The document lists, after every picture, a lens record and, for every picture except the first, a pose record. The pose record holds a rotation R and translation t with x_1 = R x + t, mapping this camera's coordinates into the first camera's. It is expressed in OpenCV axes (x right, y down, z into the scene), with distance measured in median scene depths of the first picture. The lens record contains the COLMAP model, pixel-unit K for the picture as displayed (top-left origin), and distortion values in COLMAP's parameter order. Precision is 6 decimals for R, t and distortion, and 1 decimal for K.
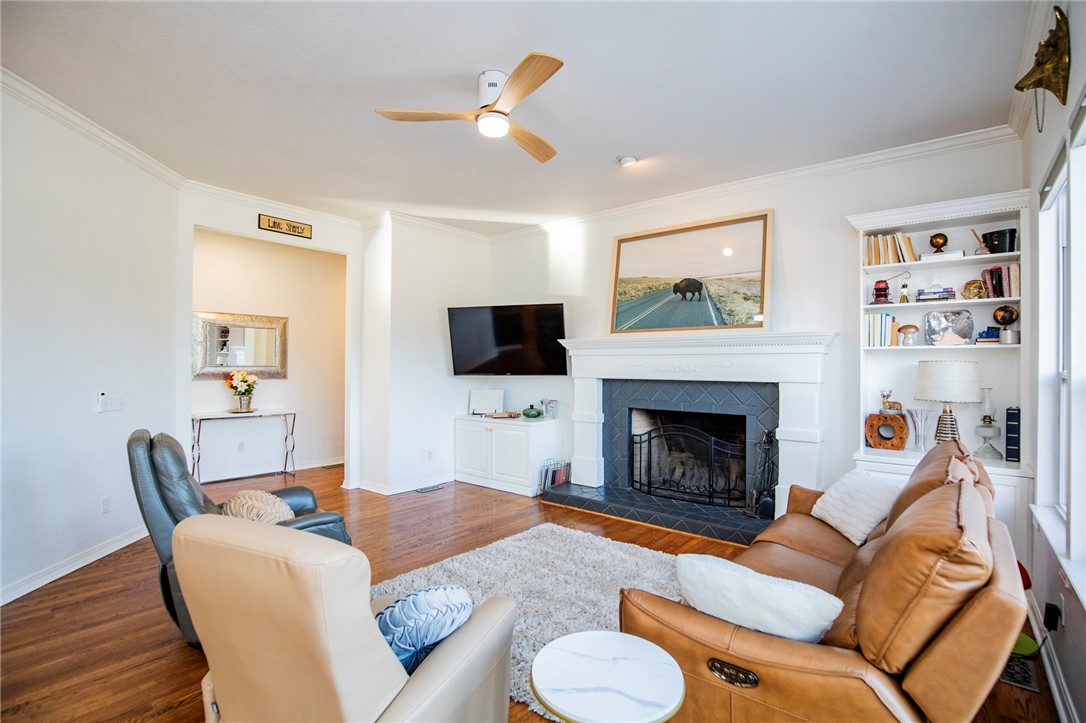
lens RADIAL K [[506.7, 0, 546.0], [0, 506.7, 362.7], [0, 0, 1]] dist [-0.030717, 0.004227]
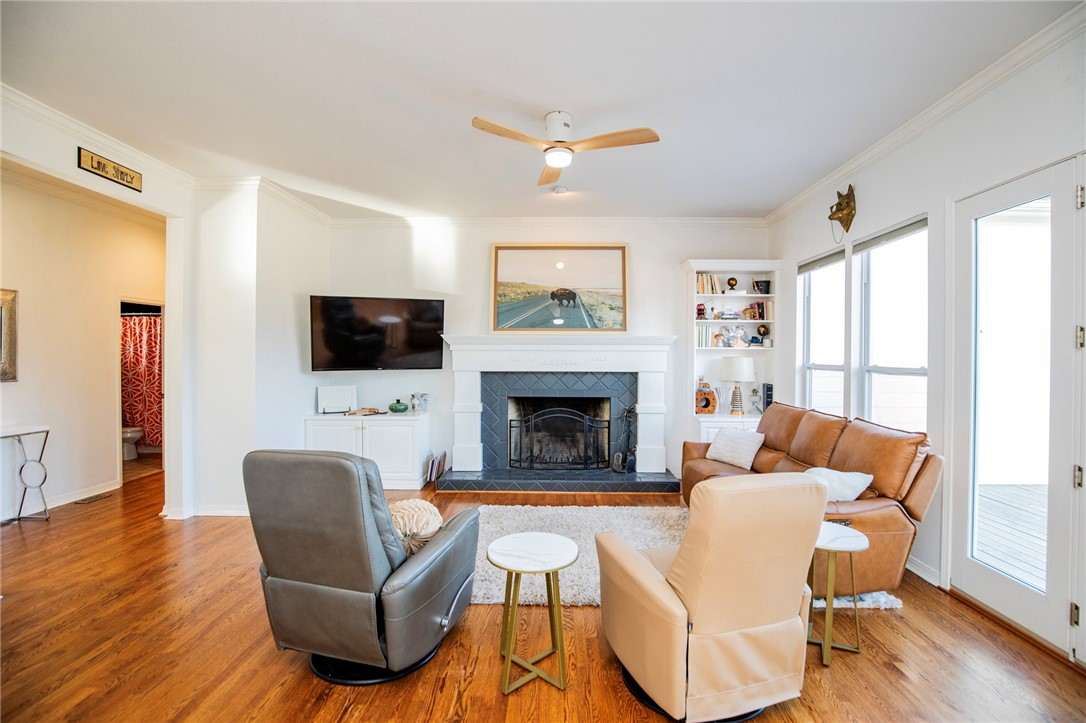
lens RADIAL K [[506.7, 0, 552.2], [0, 506.7, 359.5], [0, 0, 1]] dist [-0.030717, 0.004227]
pose [[0.788070, -0.006589, 0.615550, -0.484259], [-0.002714, 0.999896, 0.014179, -0.011488], [-0.615579, -0.012845, 0.787970, 0.046561]]
